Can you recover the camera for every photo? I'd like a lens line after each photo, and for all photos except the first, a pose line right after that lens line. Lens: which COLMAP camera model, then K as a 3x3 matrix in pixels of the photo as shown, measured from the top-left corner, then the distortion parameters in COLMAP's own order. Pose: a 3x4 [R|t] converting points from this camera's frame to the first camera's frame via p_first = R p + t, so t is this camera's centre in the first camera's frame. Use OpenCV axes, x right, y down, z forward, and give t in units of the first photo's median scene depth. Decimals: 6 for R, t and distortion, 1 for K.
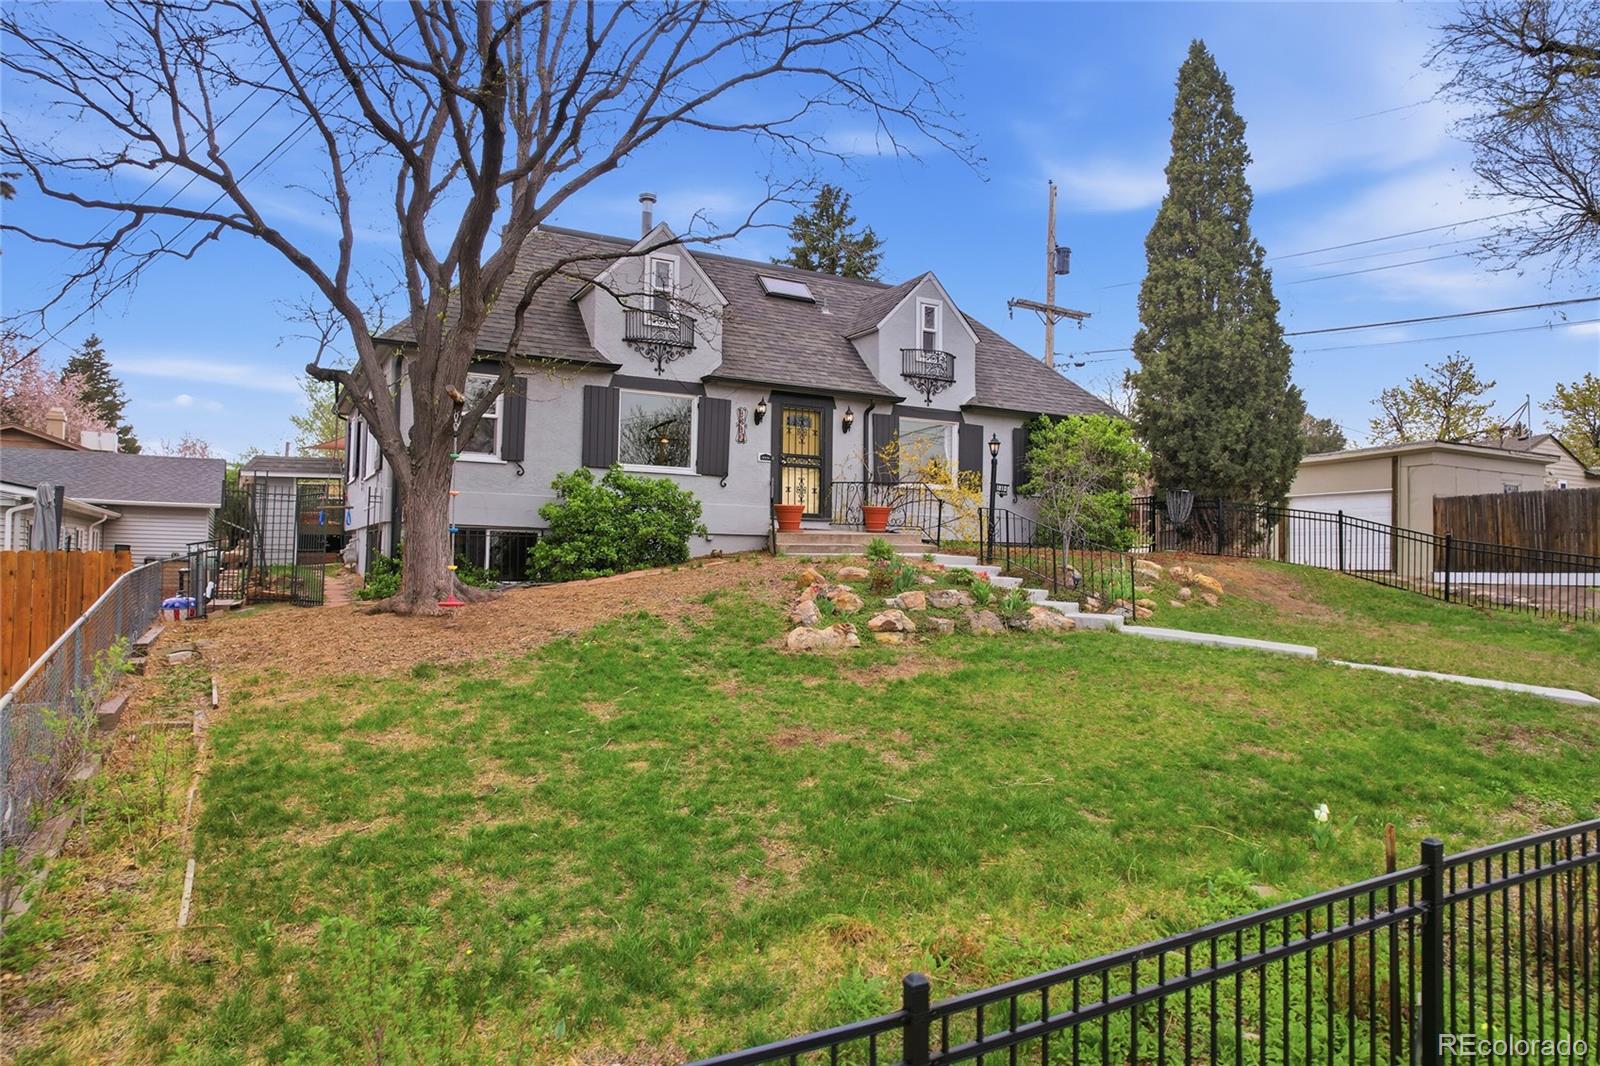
lens RADIAL K [[1016.4, 0, 800.0], [0, 1016.4, 533.0], [0, 0, 1]] dist [-0.081893, 0.062637]
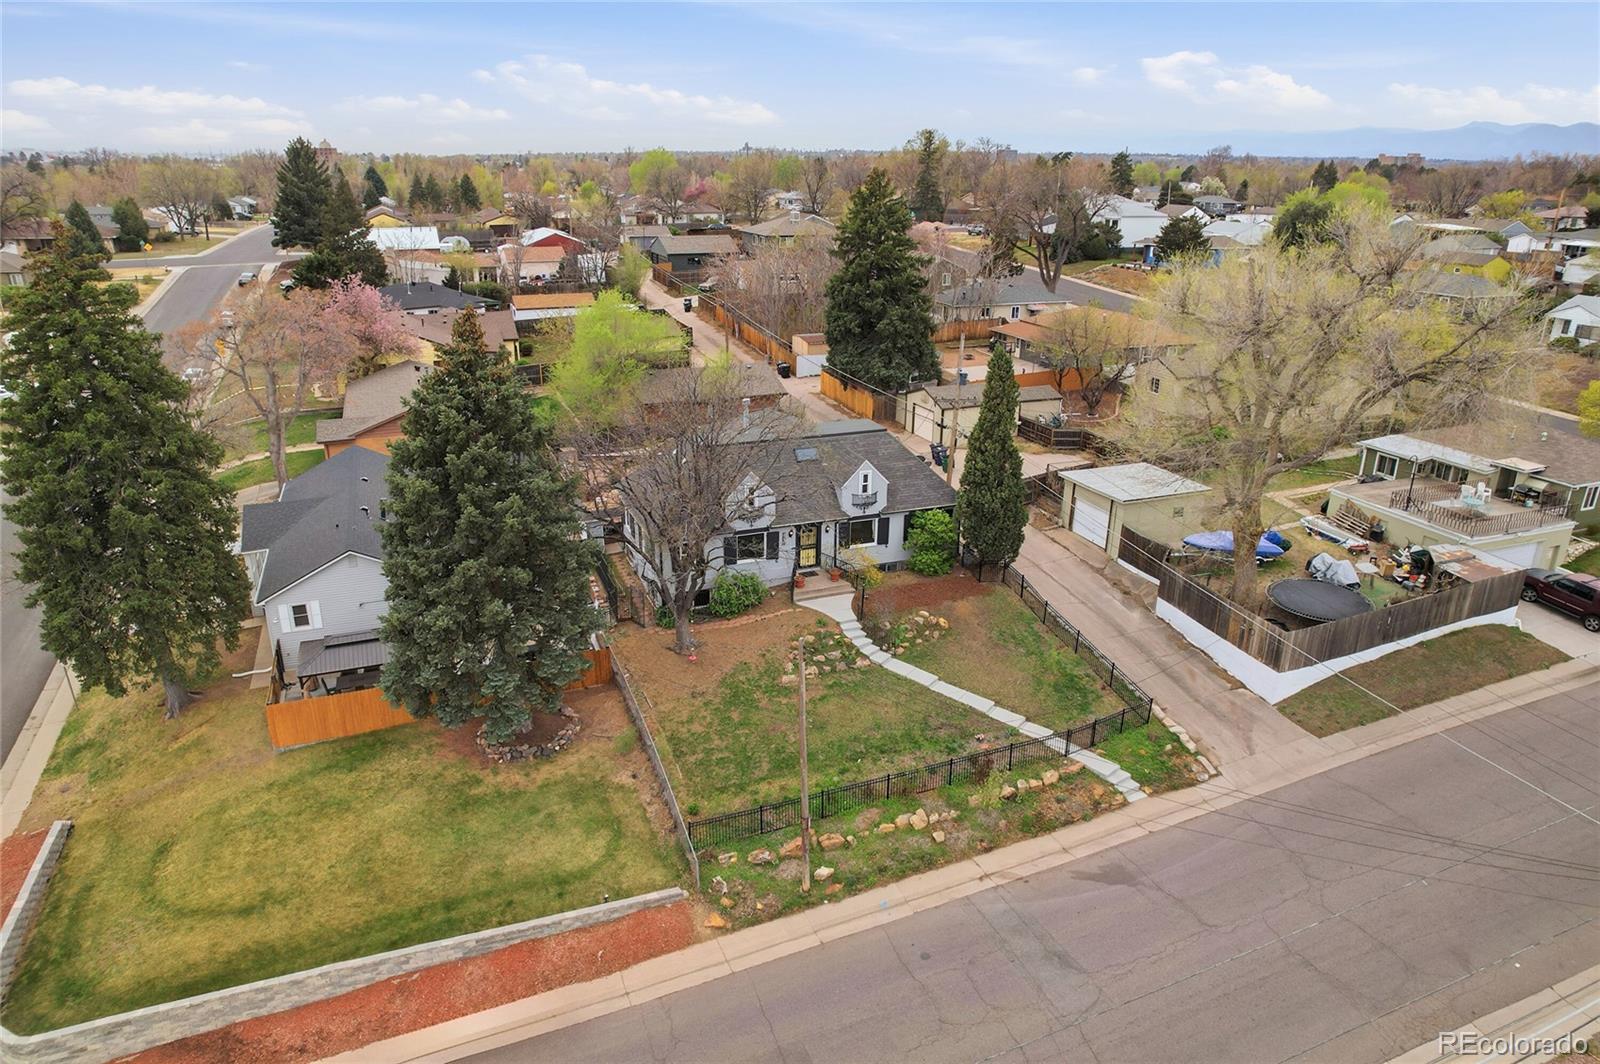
lens RADIAL K [[1016.4, 0, 800.0], [0, 1016.4, 532.0], [0, 0, 1]] dist [-0.081893, 0.062637]
pose [[0.992770, 0.036694, -0.114289, 0.270103], [0.008934, 0.926901, 0.375199, -1.059034], [0.119702, -0.373507, 0.919872, -1.329193]]
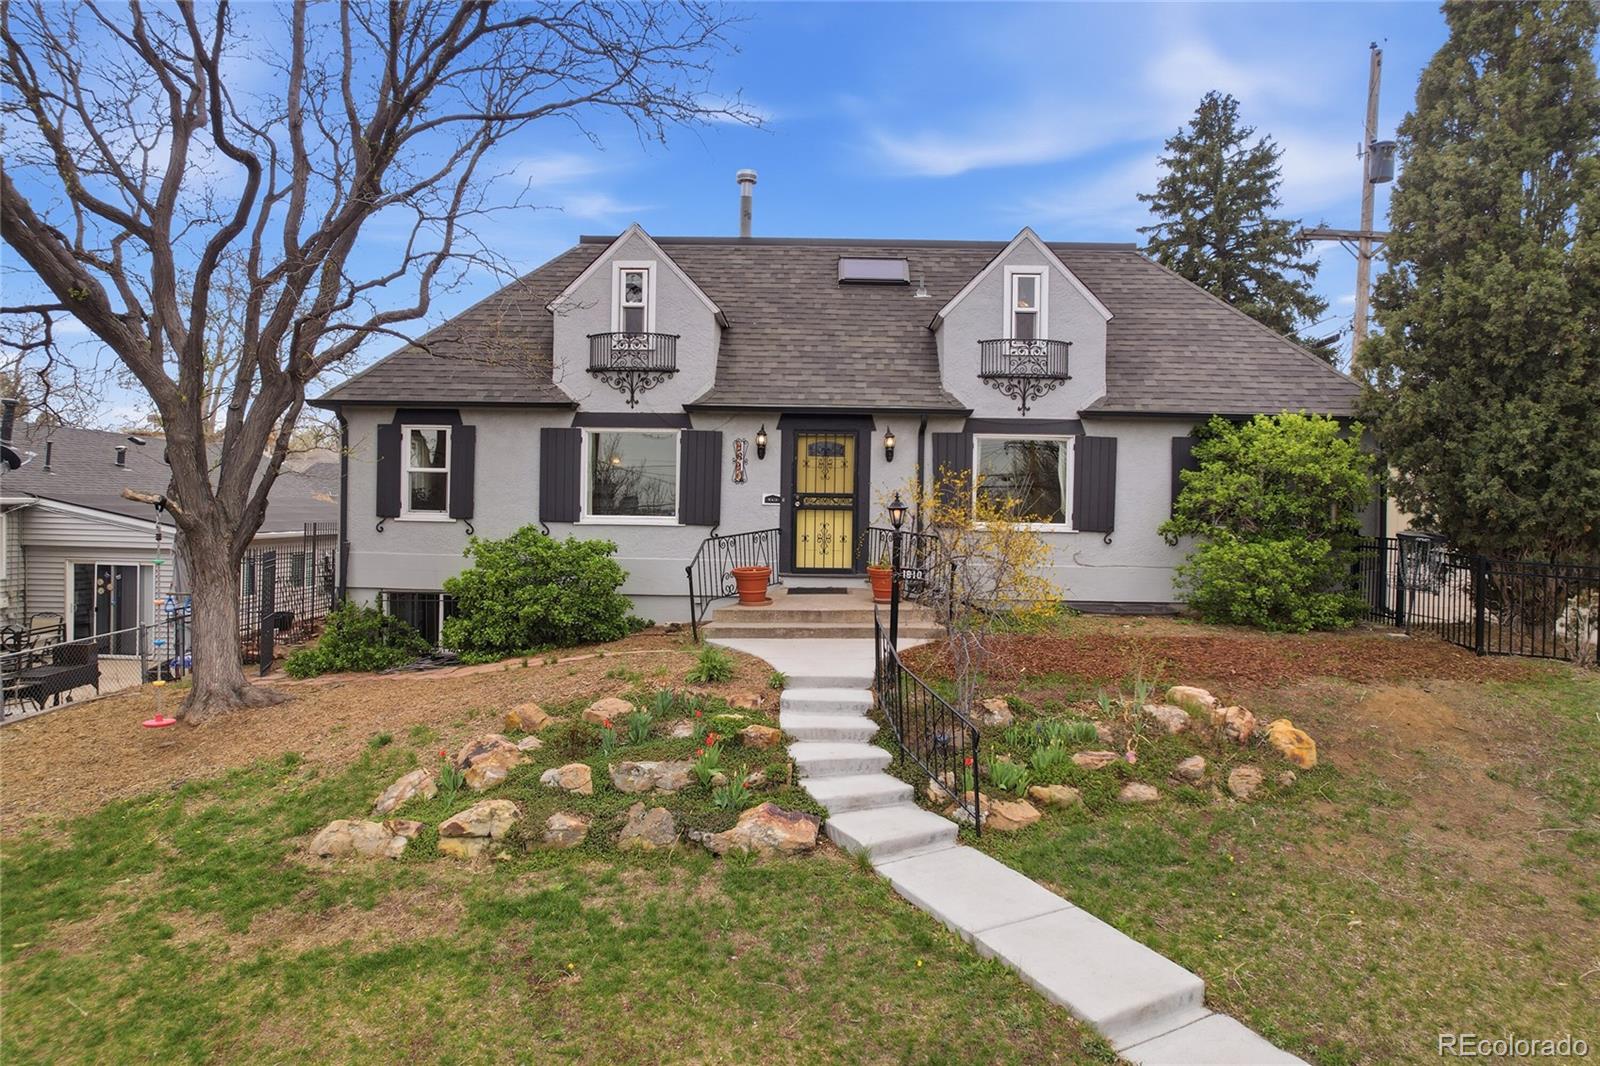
lens RADIAL K [[1016.4, 0, 800.0], [0, 1016.4, 533.0], [0, 0, 1]] dist [-0.081893, 0.062637]
pose [[0.869525, 0.011631, -0.493752, 0.370473], [0.013253, 0.998813, 0.046867, -0.083330], [0.493711, -0.047295, 0.868339, 0.308745]]
